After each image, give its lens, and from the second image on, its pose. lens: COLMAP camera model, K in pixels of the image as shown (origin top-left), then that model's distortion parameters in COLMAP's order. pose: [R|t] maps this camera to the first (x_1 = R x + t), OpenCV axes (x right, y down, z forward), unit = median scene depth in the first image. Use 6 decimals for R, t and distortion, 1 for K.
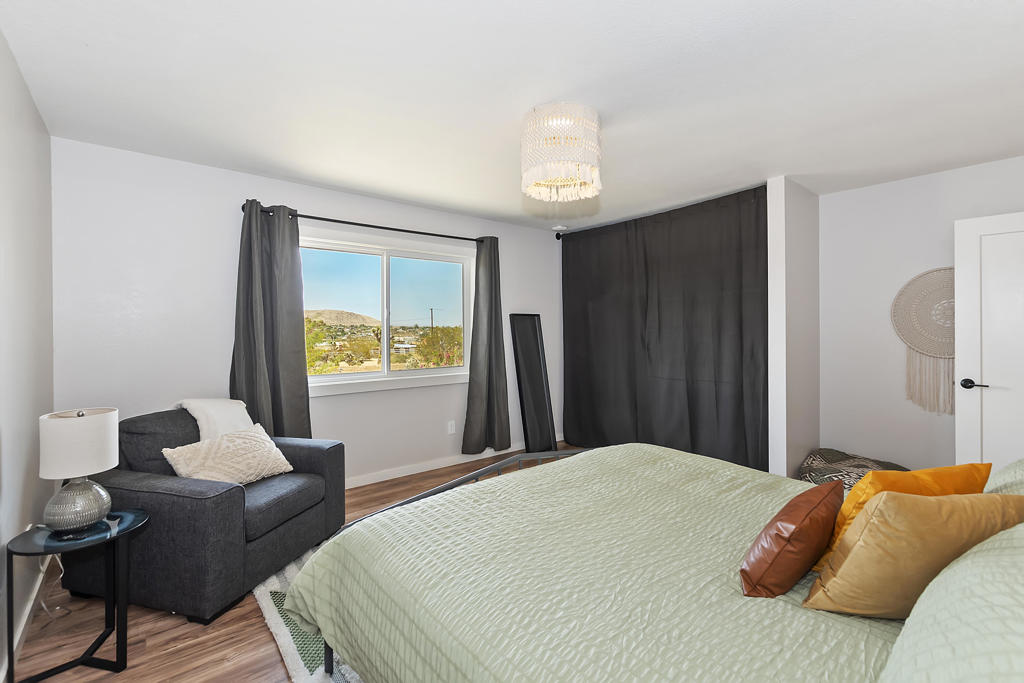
lens RADIAL K [[453.8, 0, 512.0], [0, 453.8, 341.5], [0, 0, 1]] dist [-0.001076, -0.000239]
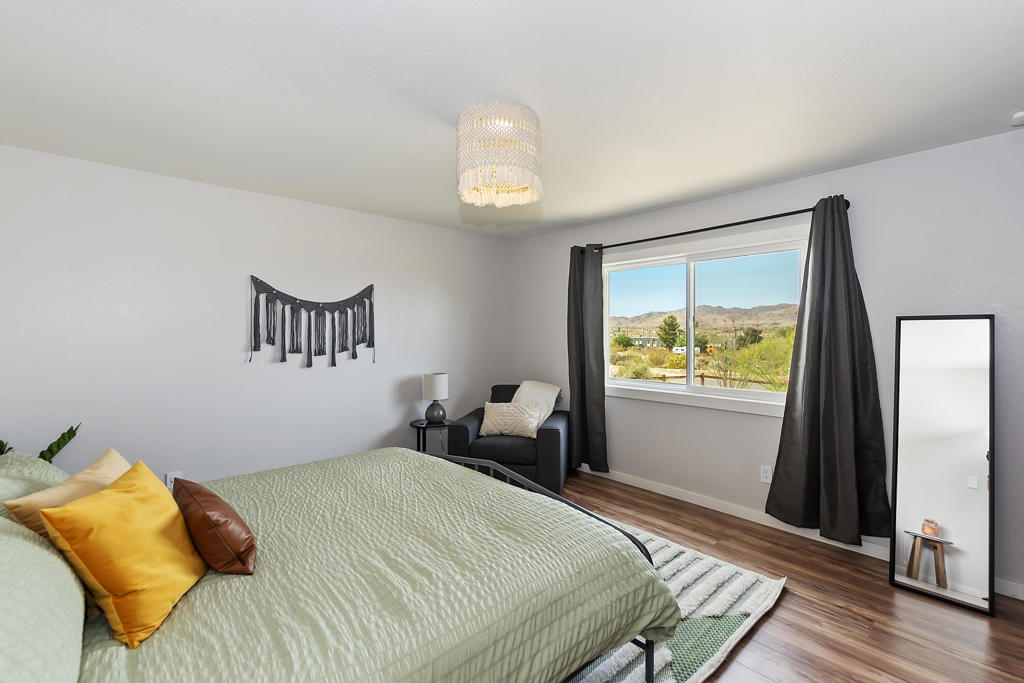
lens RADIAL K [[453.8, 0, 512.0], [0, 453.8, 341.5], [0, 0, 1]] dist [-0.001076, -0.000239]
pose [[0.023646, 0.023894, -0.999435, 0.756003], [-0.027152, 0.999361, 0.023249, -0.042300], [0.999352, 0.026587, 0.024280, 0.715409]]
